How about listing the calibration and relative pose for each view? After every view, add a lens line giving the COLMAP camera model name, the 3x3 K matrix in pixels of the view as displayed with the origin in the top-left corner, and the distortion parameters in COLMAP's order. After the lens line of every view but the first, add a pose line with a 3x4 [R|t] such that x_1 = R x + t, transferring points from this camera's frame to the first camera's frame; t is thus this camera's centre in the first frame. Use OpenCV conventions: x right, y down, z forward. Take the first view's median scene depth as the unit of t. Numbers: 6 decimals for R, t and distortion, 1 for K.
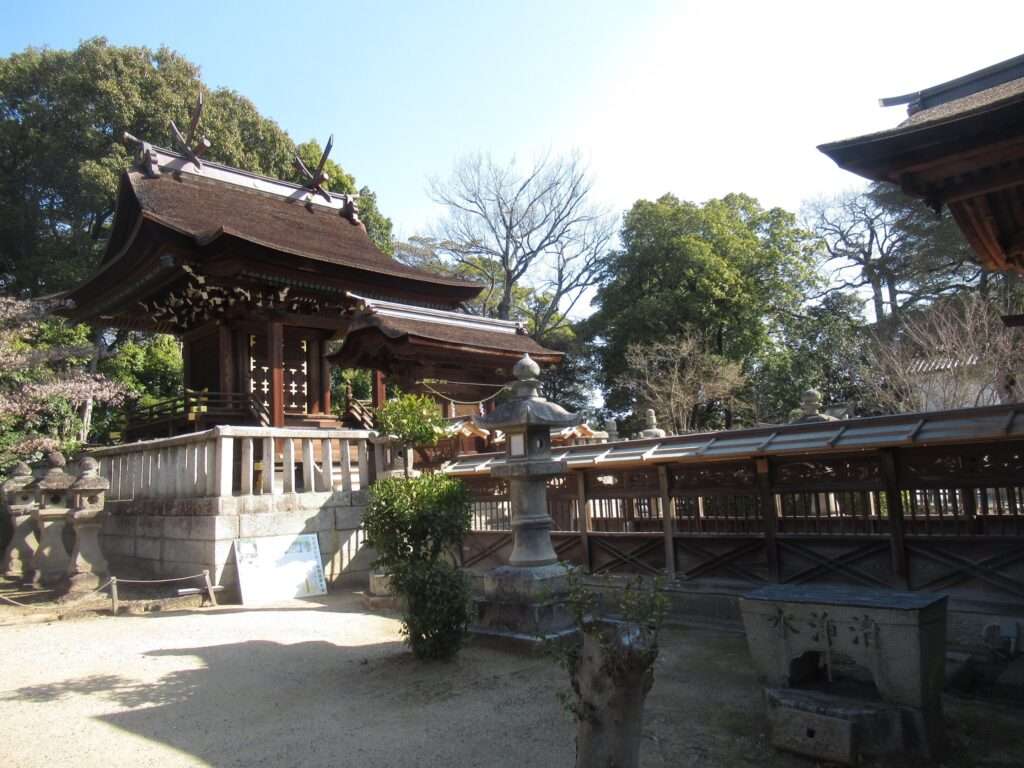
lens RADIAL K [[781.6, 0, 512.0], [0, 781.6, 384.0], [0, 0, 1]] dist [0.000087, 0.004262]
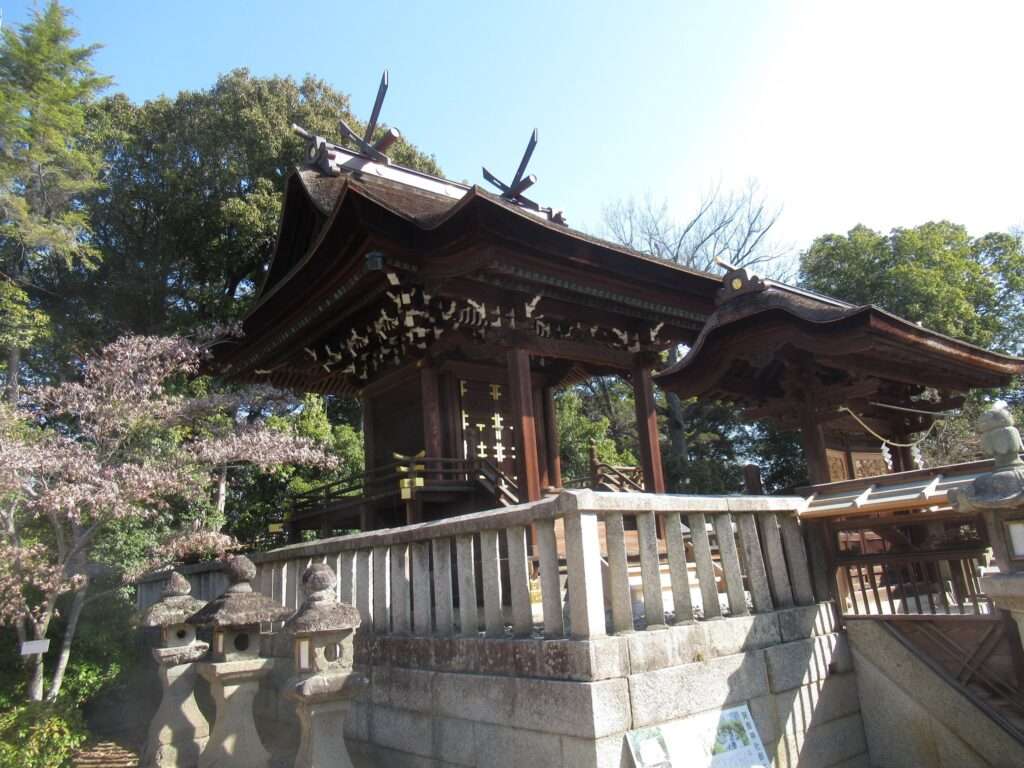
lens RADIAL K [[759.3, 0, 512.0], [0, 759.3, 384.0], [0, 0, 1]] dist [-0.010148, -0.000824]
pose [[0.994291, -0.052550, -0.092863, -0.254798], [0.041426, 0.992161, -0.117904, 0.029001], [0.098331, 0.113384, 0.988673, 0.358126]]
